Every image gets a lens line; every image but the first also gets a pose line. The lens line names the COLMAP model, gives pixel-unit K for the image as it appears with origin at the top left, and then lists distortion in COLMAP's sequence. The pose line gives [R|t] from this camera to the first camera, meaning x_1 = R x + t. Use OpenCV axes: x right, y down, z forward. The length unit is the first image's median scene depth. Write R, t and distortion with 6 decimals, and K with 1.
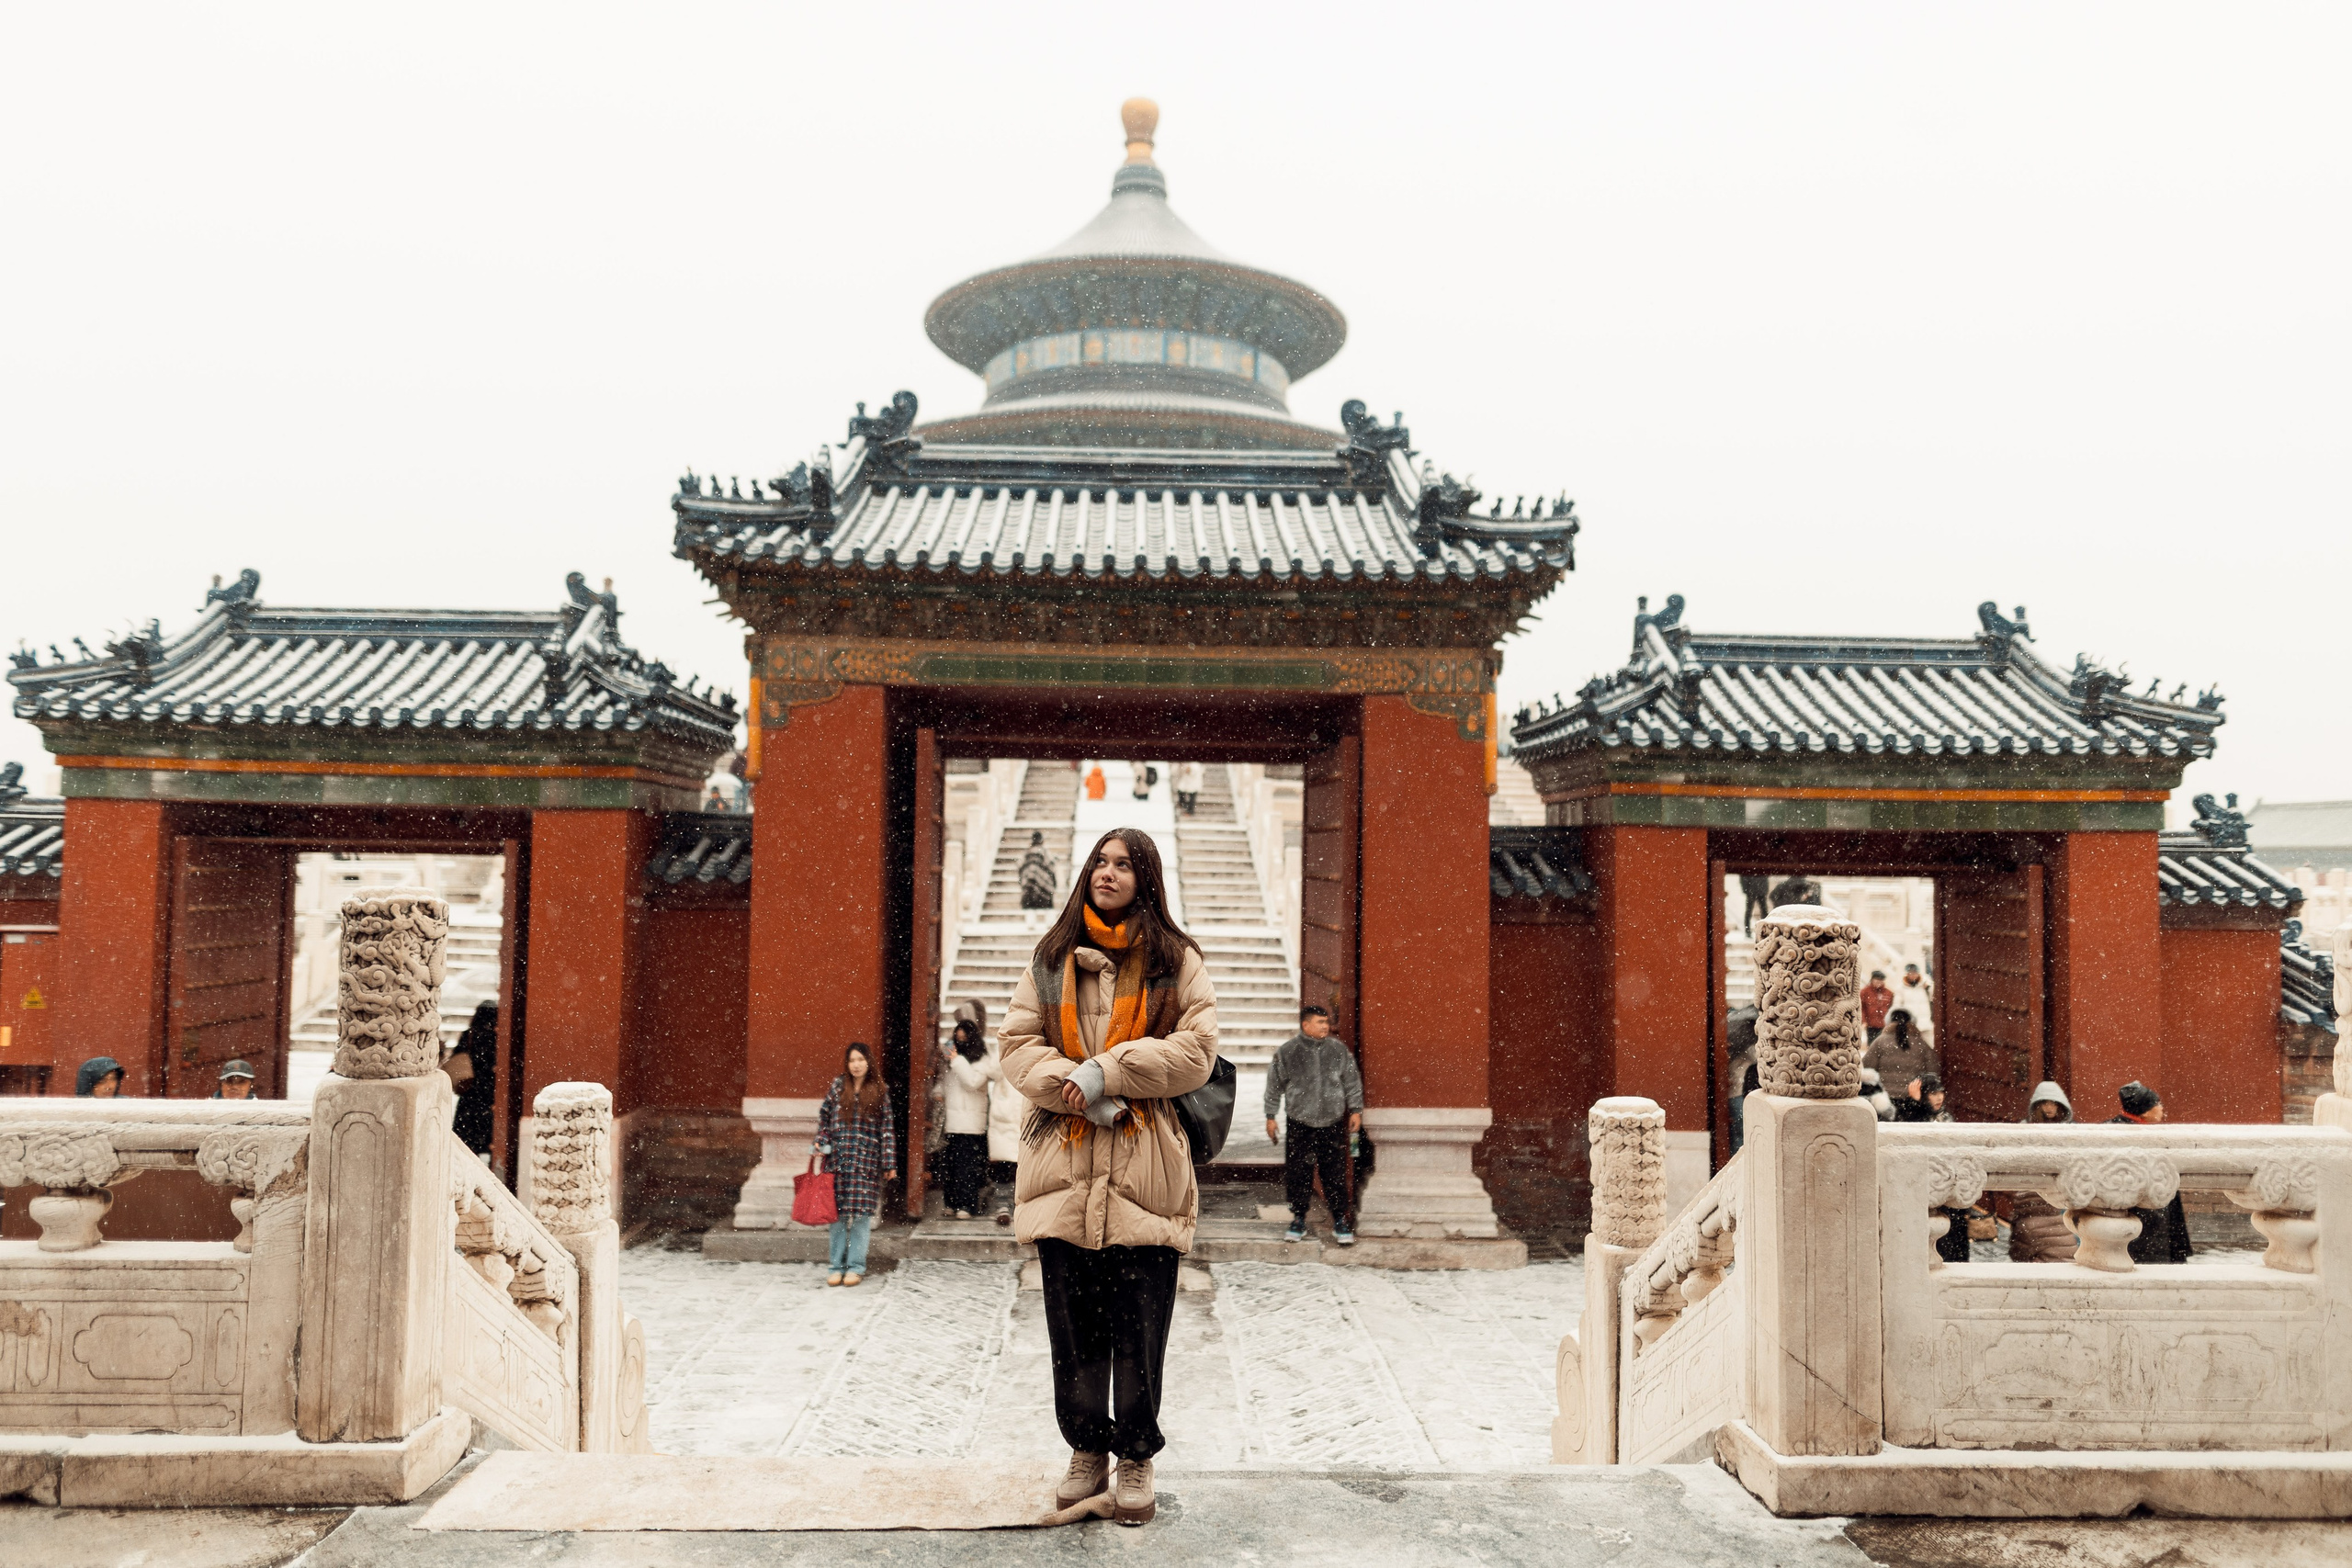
lens RADIAL K [[1592.5, 0, 1169.1], [0, 1592.5, 783.4], [0, 0, 1]] dist [-0.008223, 0.006522]
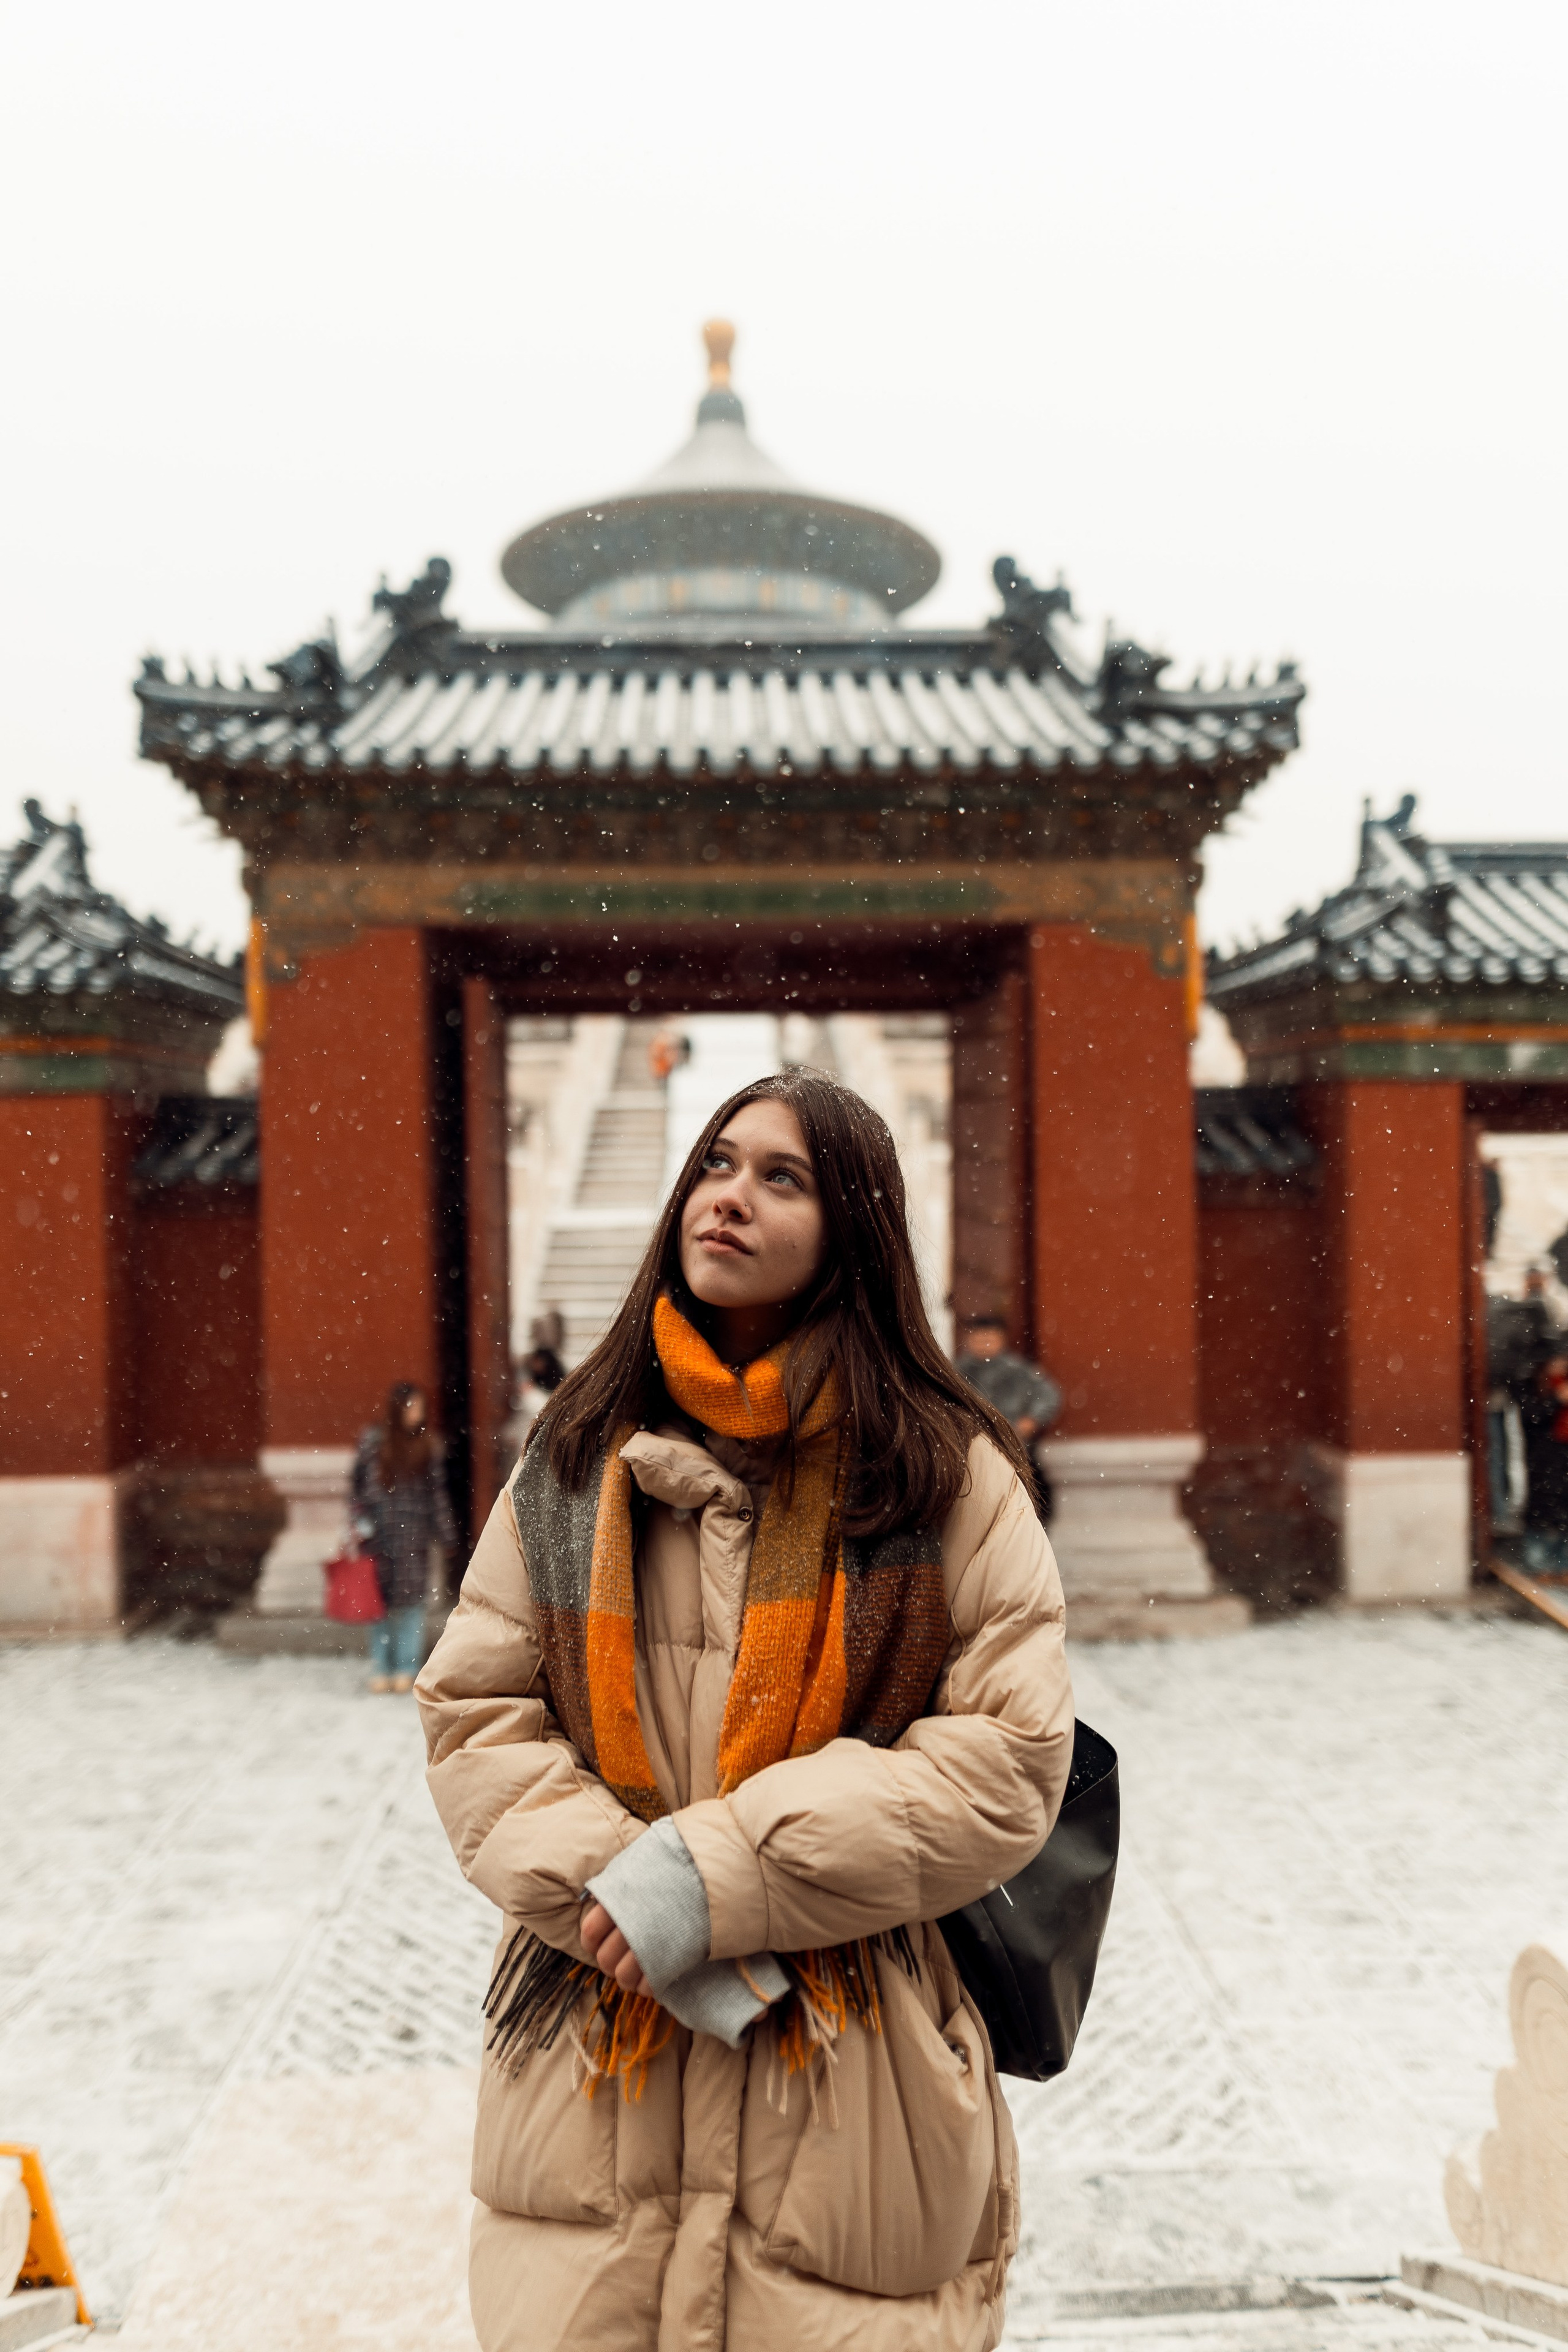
lens RADIAL K [[1592.6, 0, 796.7], [0, 1592.6, 1156.0], [0, 0, 1]] dist [-0.008223, 0.006522]
pose [[0.999527, -0.027496, 0.013776, -0.008038], [0.026571, 0.997637, 0.063356, 0.006907], [-0.015485, -0.062960, 0.997896, 0.210060]]
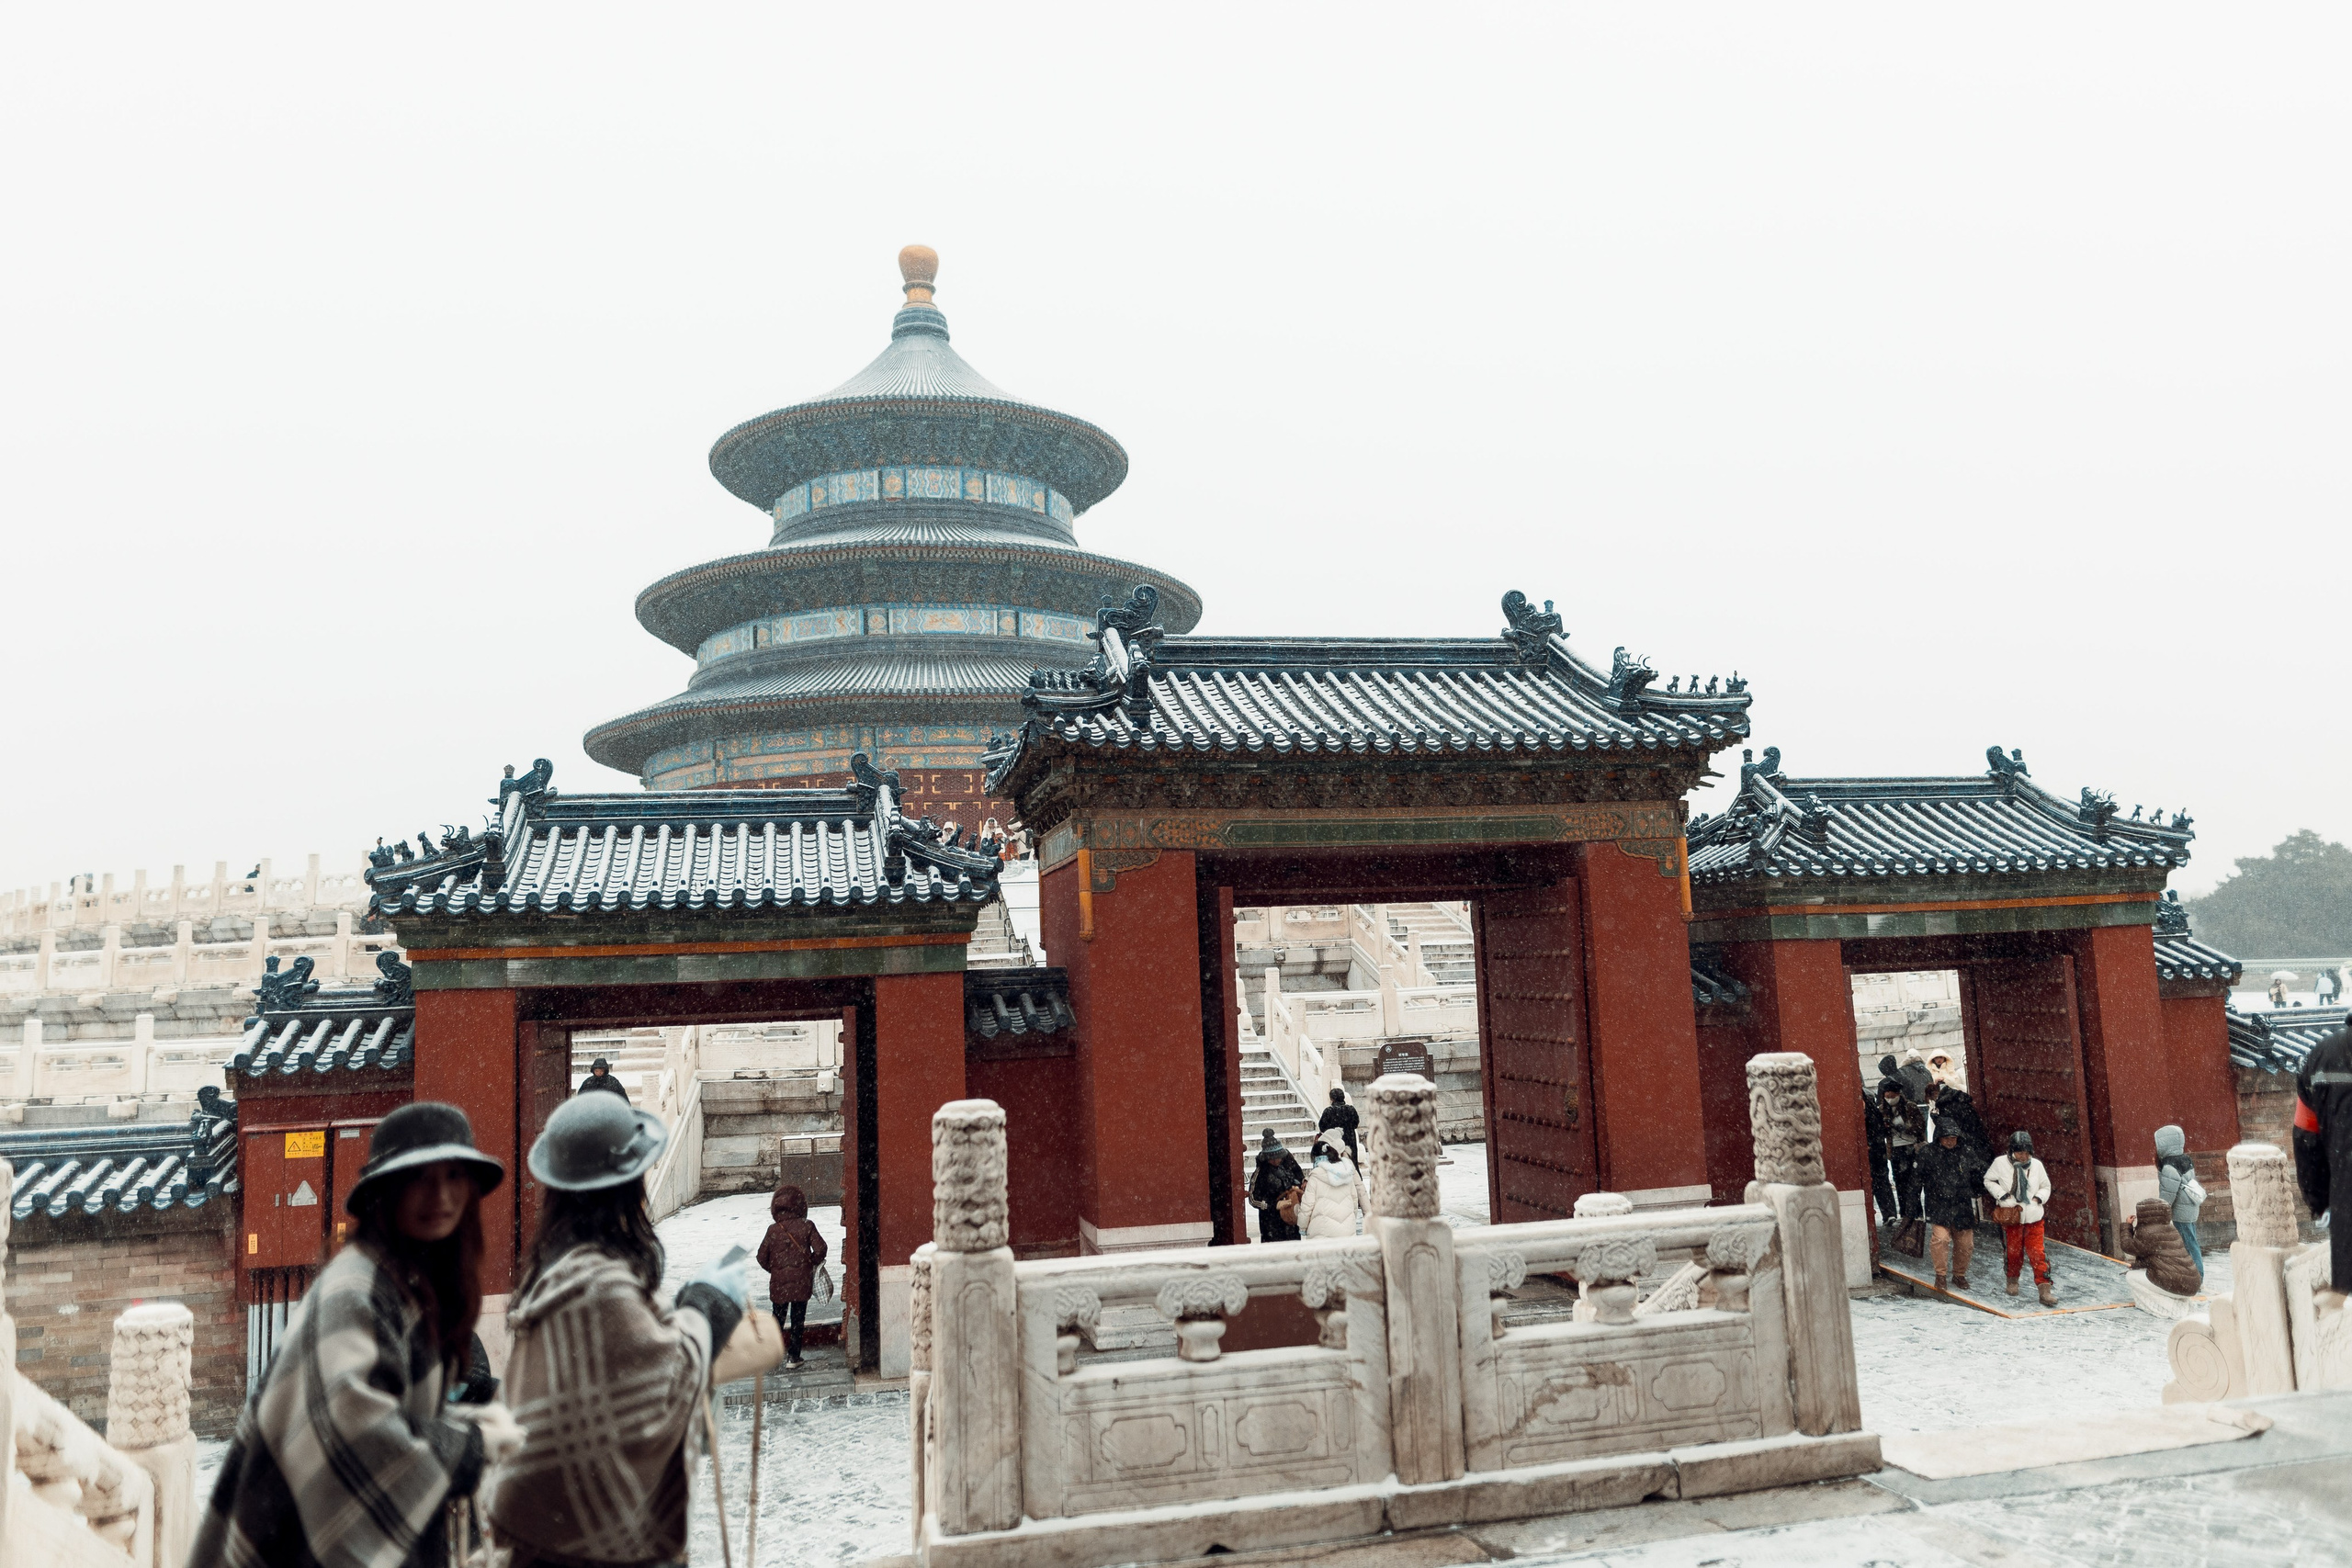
lens RADIAL K [[1592.5, 0, 1165.4], [0, 1592.5, 778.2], [0, 0, 1]] dist [-0.008223, 0.006522]
pose [[0.979623, -0.030169, 0.198567, -0.421170], [0.044510, 0.996681, -0.068158, -0.036242], [-0.195851, 0.075608, 0.977715, -0.111082]]
